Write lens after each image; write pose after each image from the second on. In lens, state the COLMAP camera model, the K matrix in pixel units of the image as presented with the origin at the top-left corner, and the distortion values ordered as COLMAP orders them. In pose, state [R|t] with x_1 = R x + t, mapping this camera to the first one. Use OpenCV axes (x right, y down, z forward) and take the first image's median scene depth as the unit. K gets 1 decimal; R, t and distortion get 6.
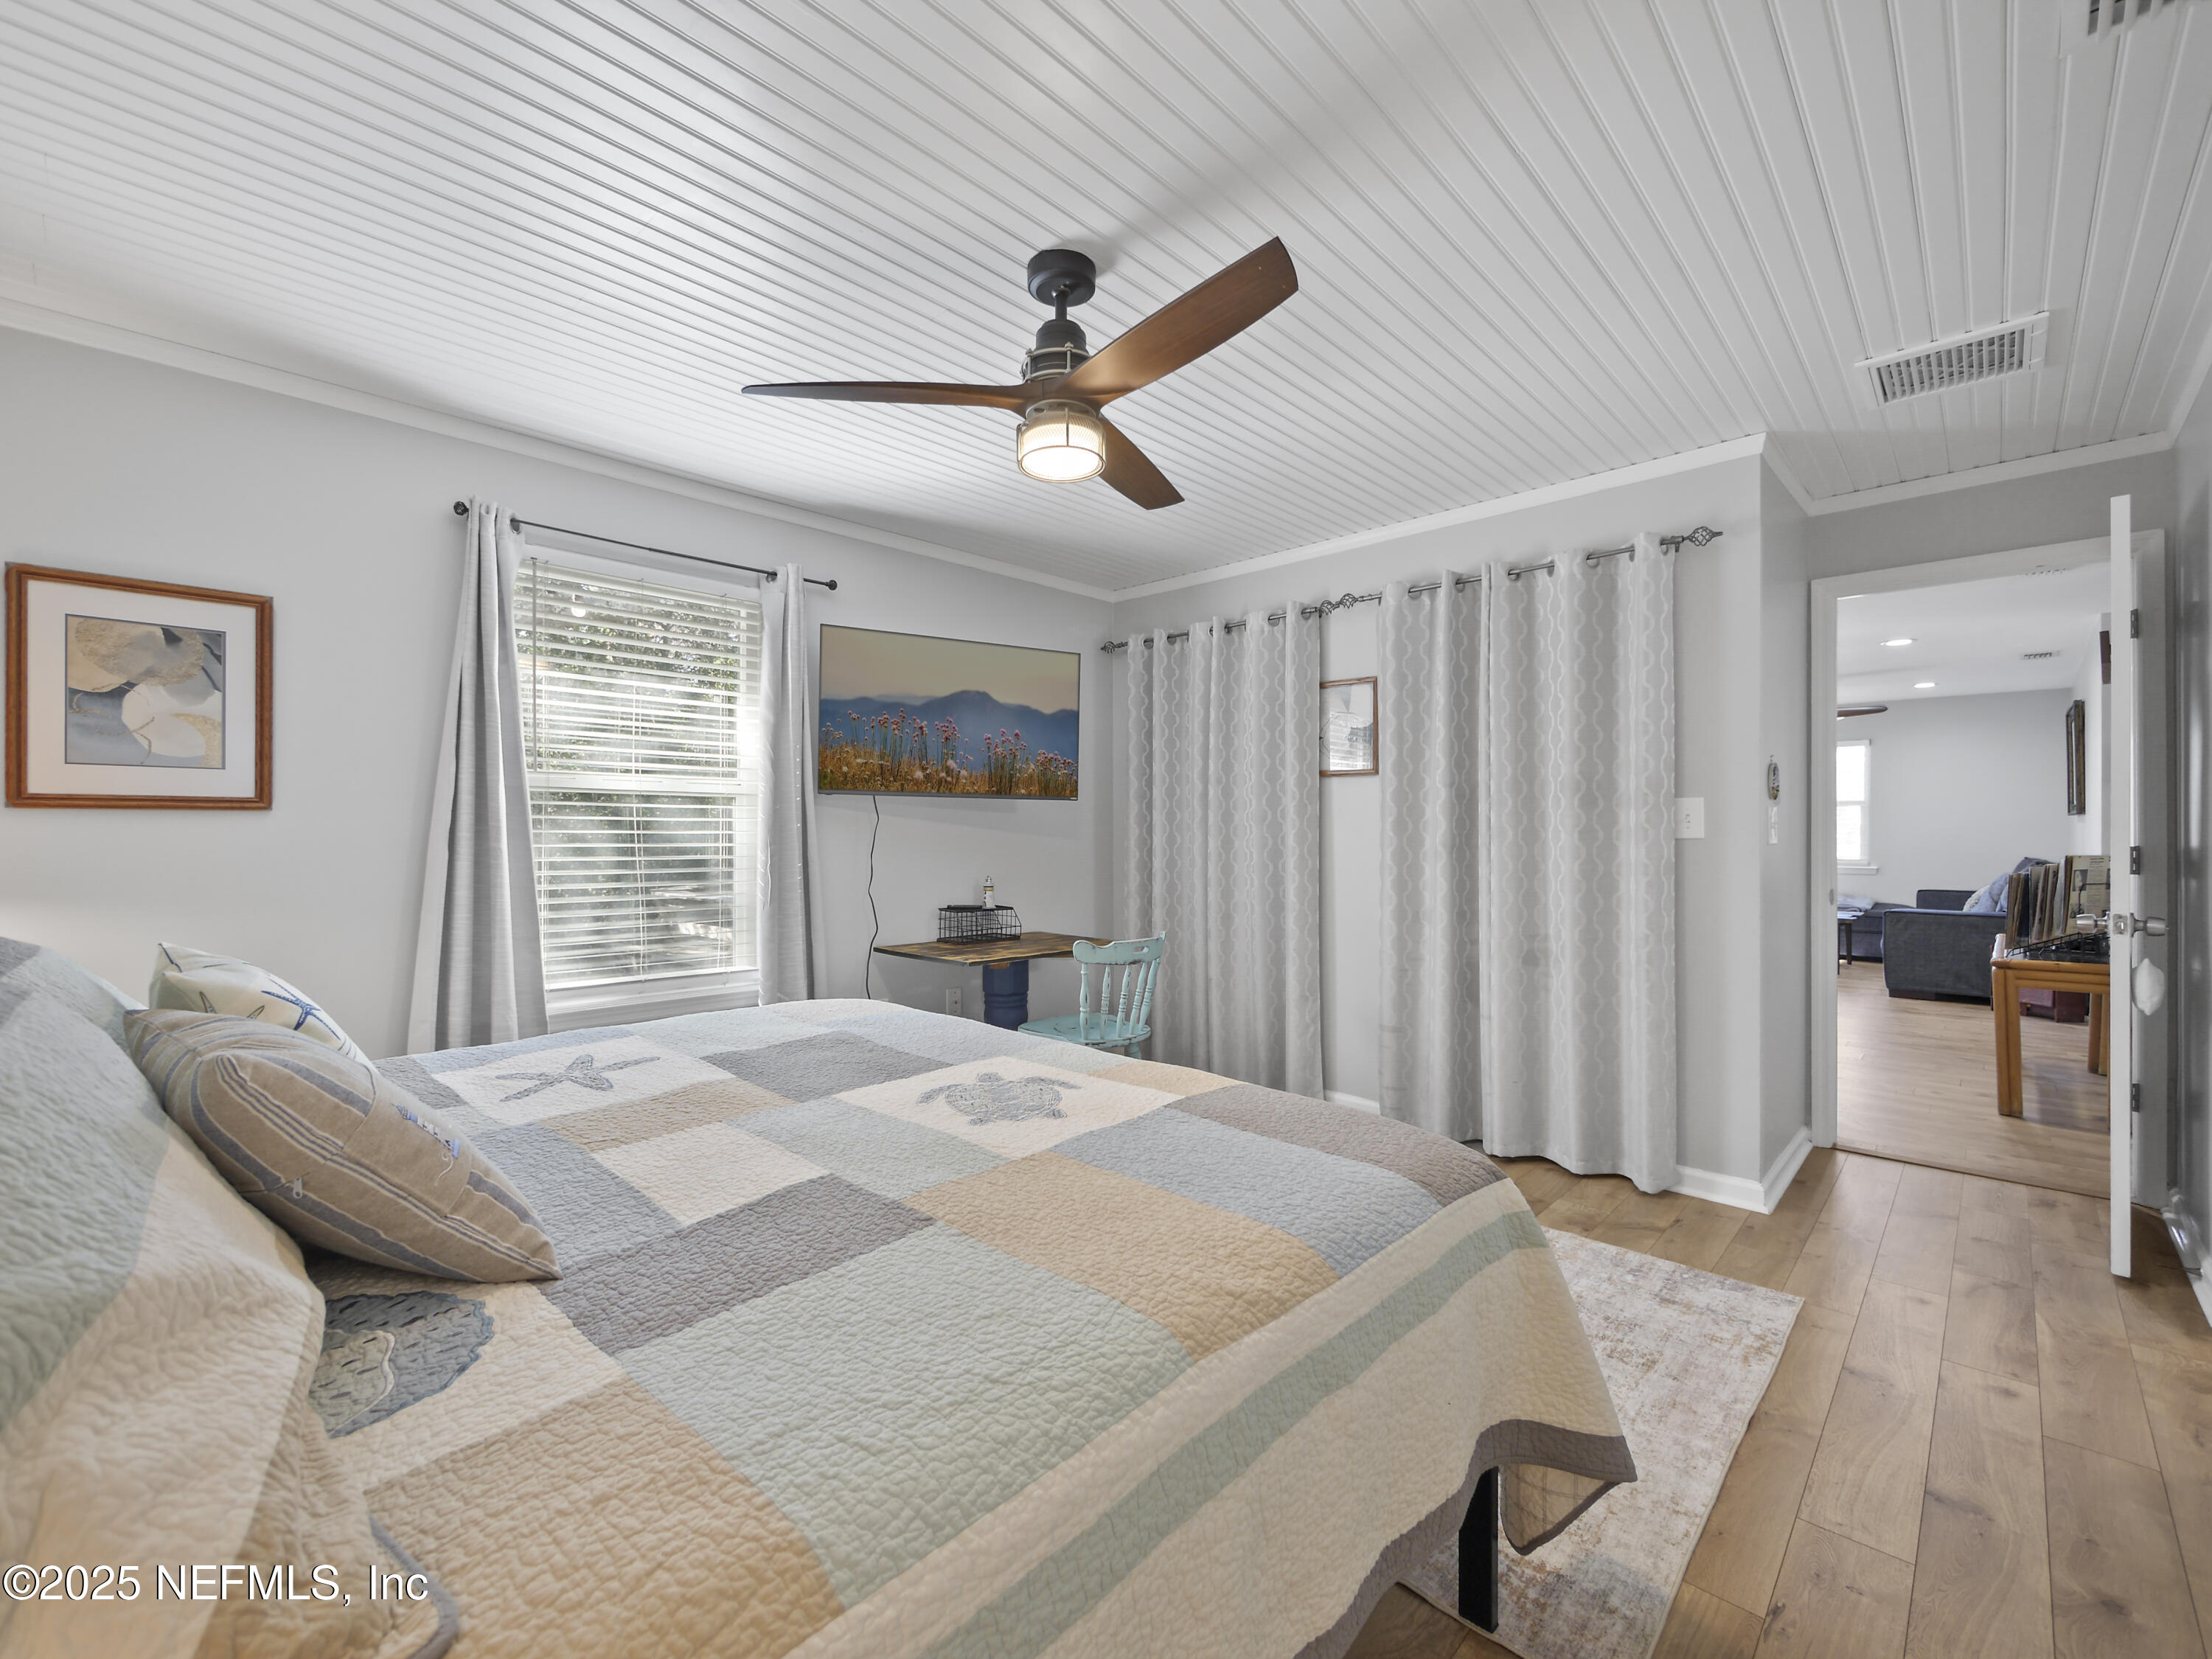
lens RADIAL K [[934.5, 0, 1119.5], [0, 934.5, 825.3], [0, 0, 1]] dist [-0.005733, 0.000282]
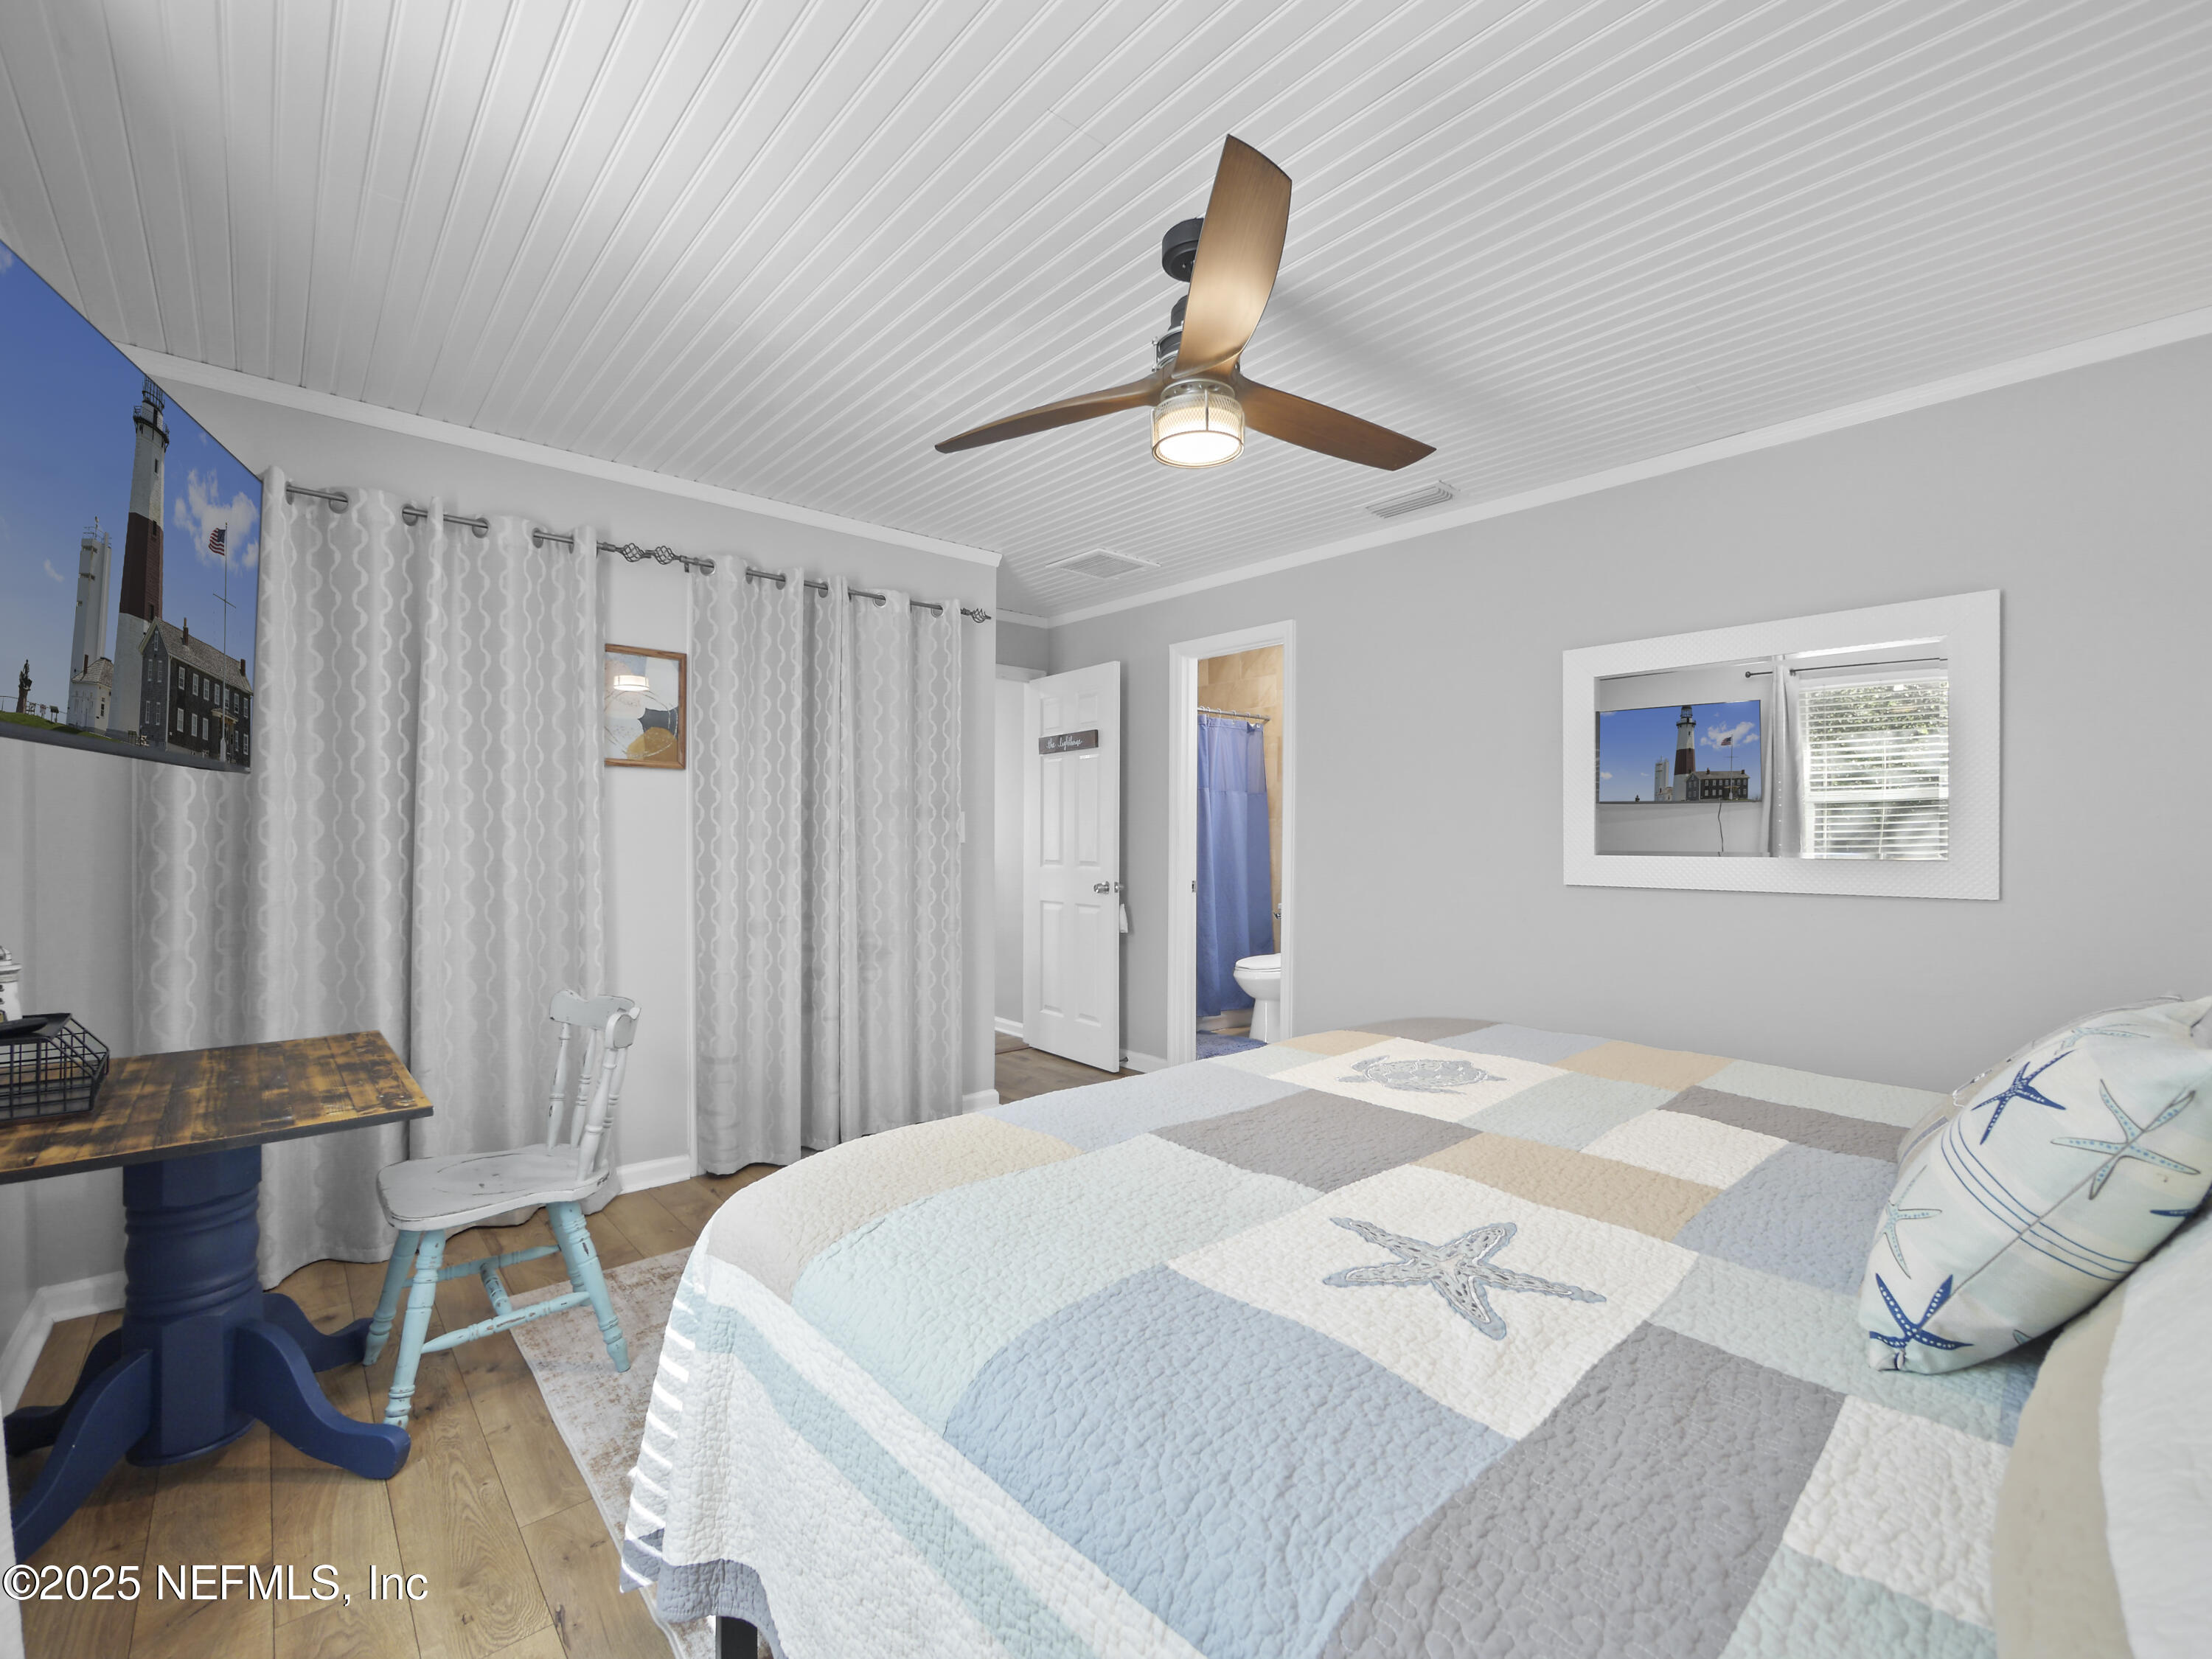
lens RADIAL K [[934.5, 0, 1118.3], [0, 934.5, 831.1], [0, 0, 1]] dist [-0.005733, 0.000282]
pose [[0.082522, 0.007483, 0.996561, -0.617845], [-0.001500, 0.999972, -0.007385, 0.007633], [-0.996588, -0.000886, 0.082531, 0.624847]]
